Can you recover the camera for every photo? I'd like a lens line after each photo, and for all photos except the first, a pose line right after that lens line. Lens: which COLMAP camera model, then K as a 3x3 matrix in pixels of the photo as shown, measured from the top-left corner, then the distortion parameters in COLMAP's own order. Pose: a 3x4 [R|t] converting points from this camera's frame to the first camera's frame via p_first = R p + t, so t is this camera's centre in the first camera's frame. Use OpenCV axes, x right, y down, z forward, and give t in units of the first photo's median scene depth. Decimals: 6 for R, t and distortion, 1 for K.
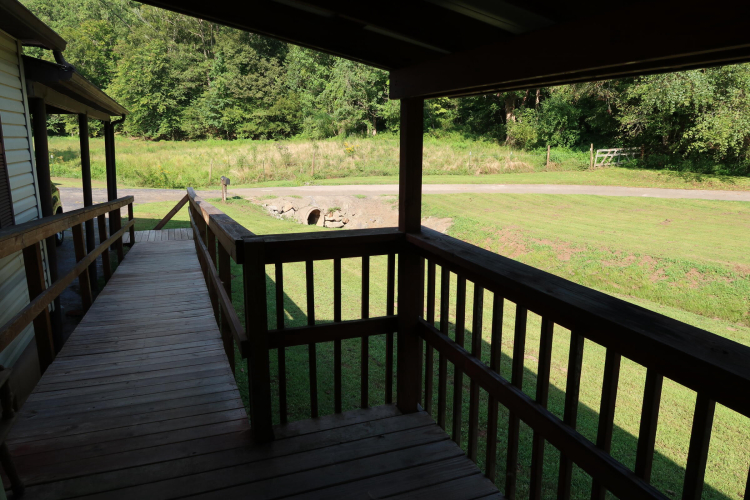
lens RADIAL K [[526.2, 0, 379.4], [0, 526.2, 249.0], [0, 0, 1]] dist [-0.019778, 0.010140]
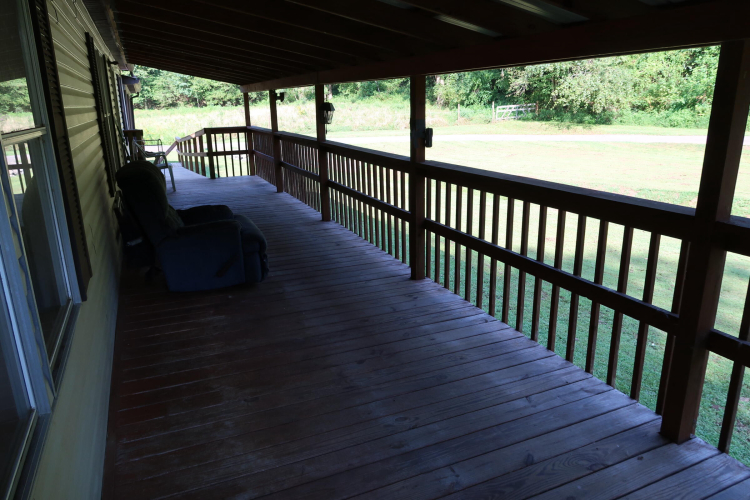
lens RADIAL K [[526.2, 0, 386.6], [0, 526.2, 249.3], [0, 0, 1]] dist [-0.019778, 0.010140]
pose [[0.997973, -0.039890, 0.049583, 0.064429], [0.036487, 0.997036, 0.067736, 0.049379], [-0.052138, -0.065789, 0.996470, -0.227418]]
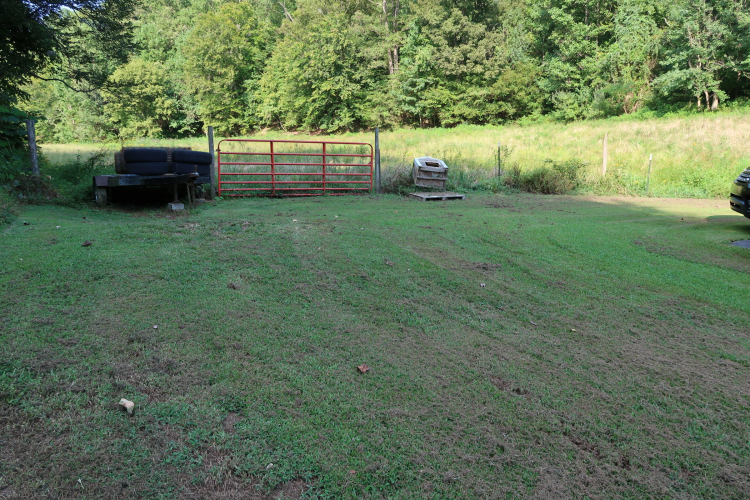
lens RADIAL K [[526.2, 0, 374.9], [0, 526.2, 250.4], [0, 0, 1]] dist [-0.019778, 0.010140]
pose [[0.994569, -0.034484, -0.098205, -0.639025], [0.037014, 0.999025, 0.024062, -0.081394], [0.097279, -0.027566, 0.994875, 0.347784]]
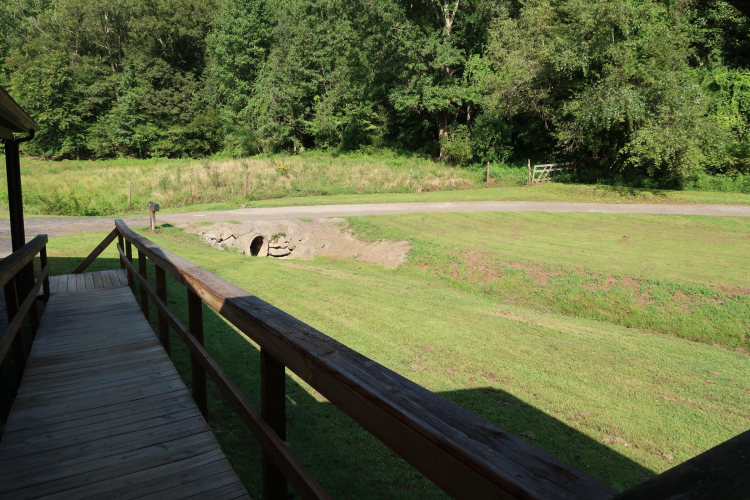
lens RADIAL K [[526.2, 0, 378.1], [0, 526.2, 247.4], [0, 0, 1]] dist [-0.019778, 0.010140]
pose [[0.988601, -0.033464, 0.146793, -0.028853], [0.038326, 0.998802, -0.030415, -0.011723], [-0.145599, 0.035694, 0.988700, 0.047596]]
